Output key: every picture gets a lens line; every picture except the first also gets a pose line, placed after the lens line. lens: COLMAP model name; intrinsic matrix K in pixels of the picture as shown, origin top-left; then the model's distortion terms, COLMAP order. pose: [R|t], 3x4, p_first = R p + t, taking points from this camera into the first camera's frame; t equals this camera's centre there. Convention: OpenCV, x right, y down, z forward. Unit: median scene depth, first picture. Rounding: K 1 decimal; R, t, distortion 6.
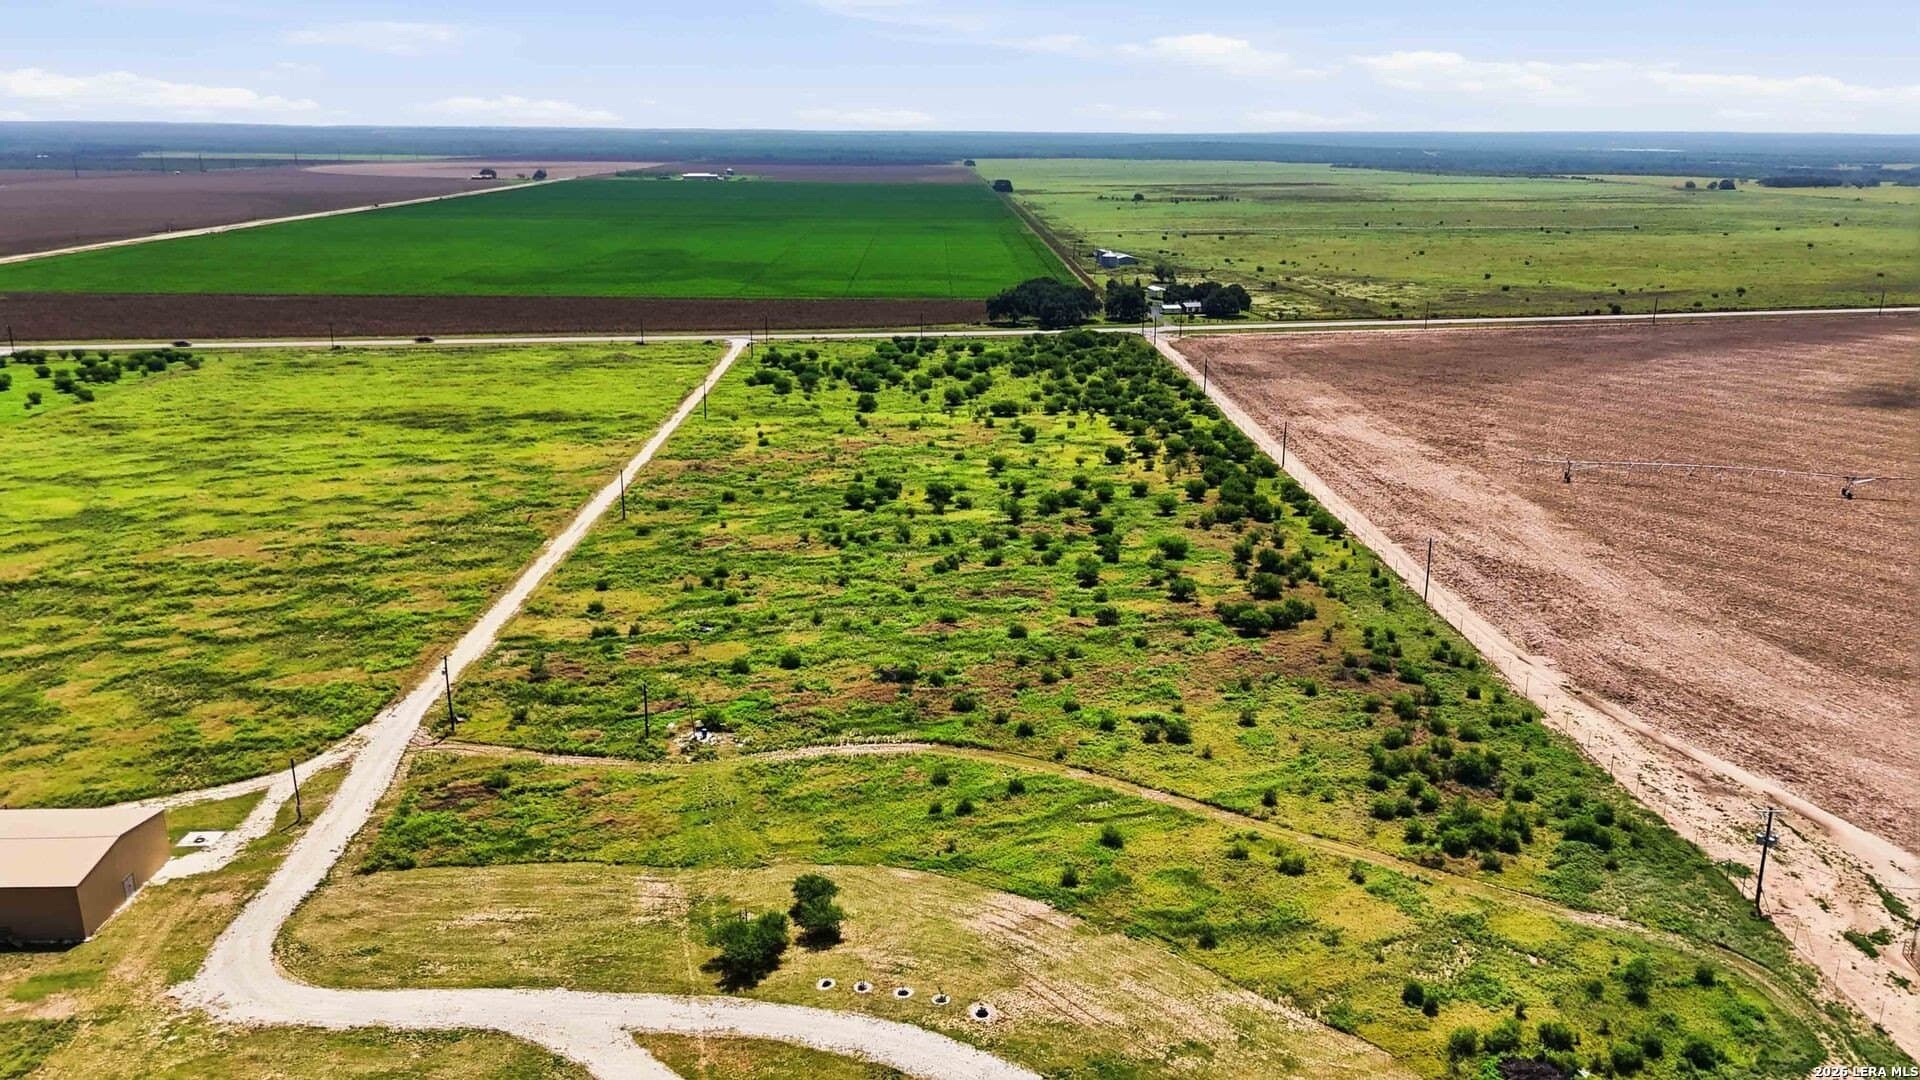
lens RADIAL K [[1477.2, 0, 960.0], [0, 1477.2, 540.0], [0, 0, 1]] dist [0.082929, -0.094316]
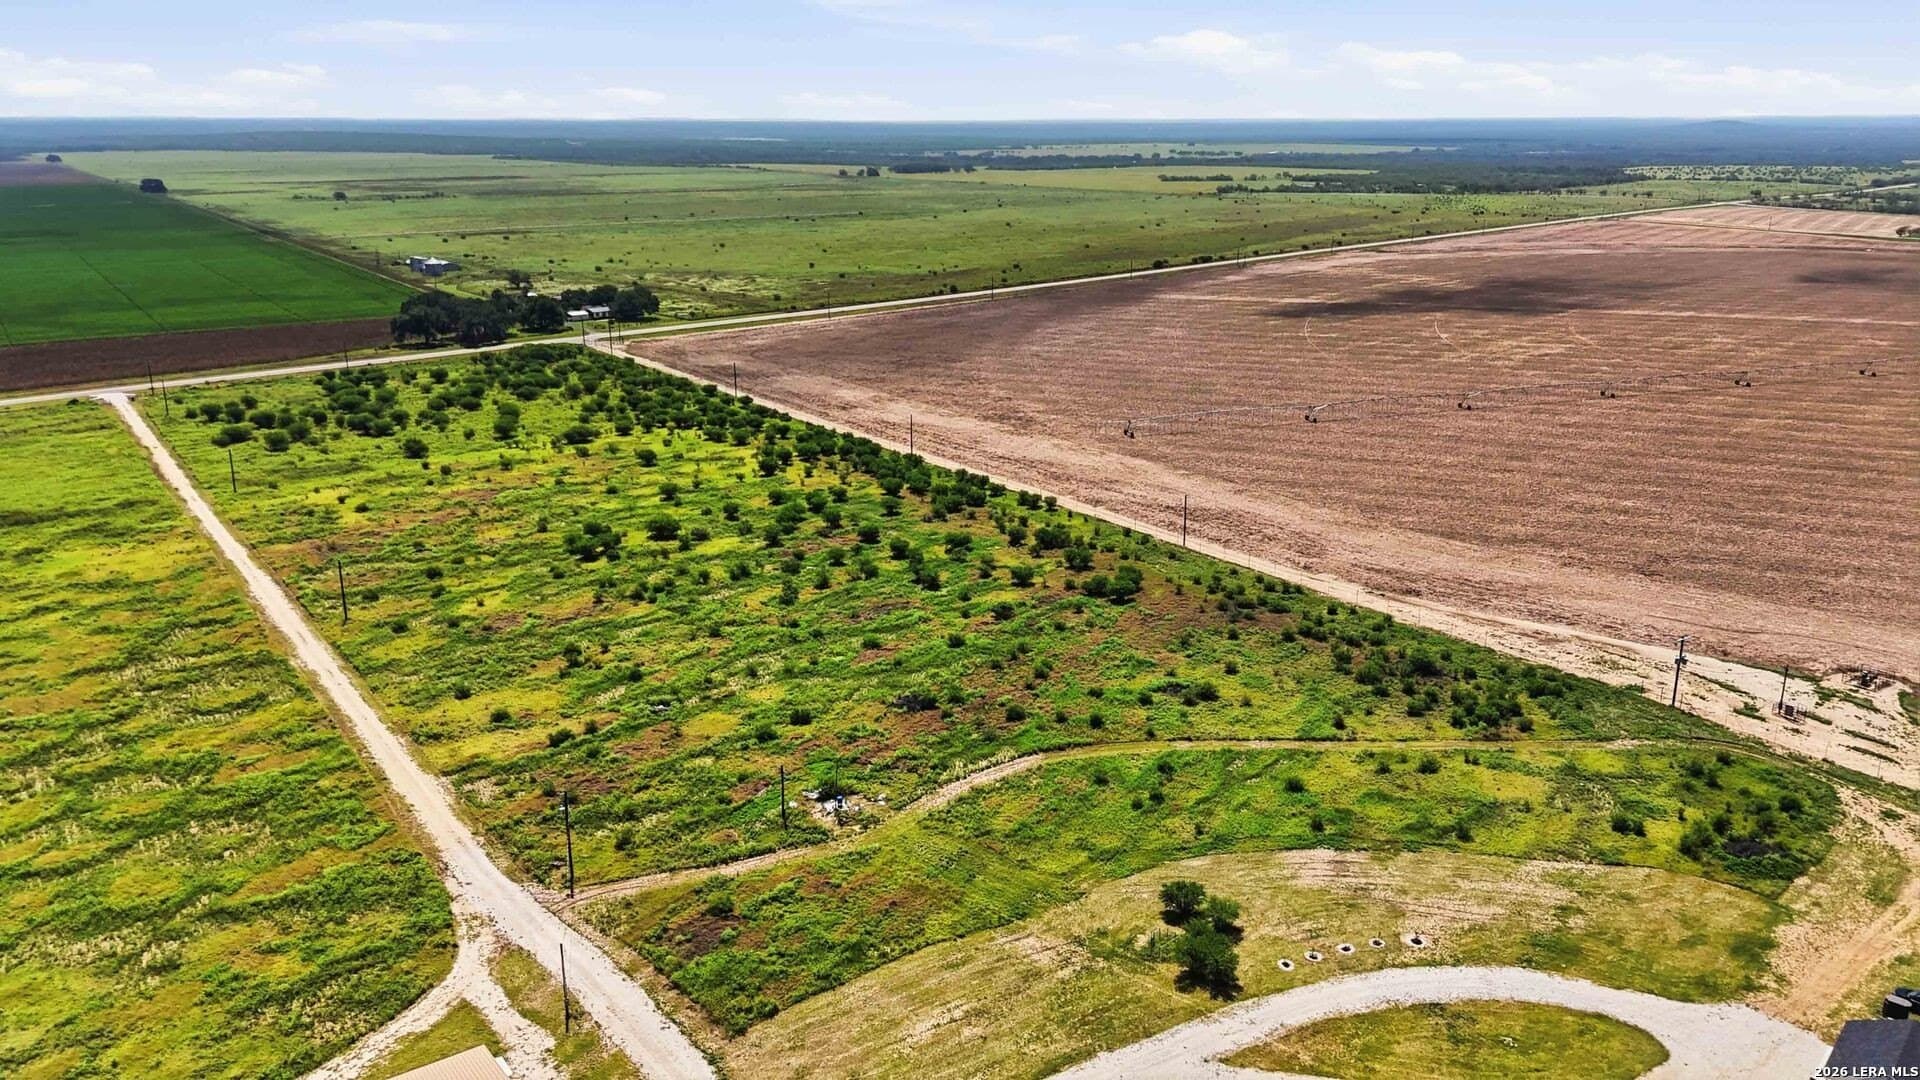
lens RADIAL K [[1620.8, 0, 960.0], [0, 1620.8, 540.0], [0, 0, 1]] dist [0.097192, -0.141092]
pose [[0.800148, -0.155482, 0.579300, -0.466626], [0.164254, 0.985698, 0.037684, -0.034887], [-0.576874, 0.064999, 0.814243, 0.109420]]
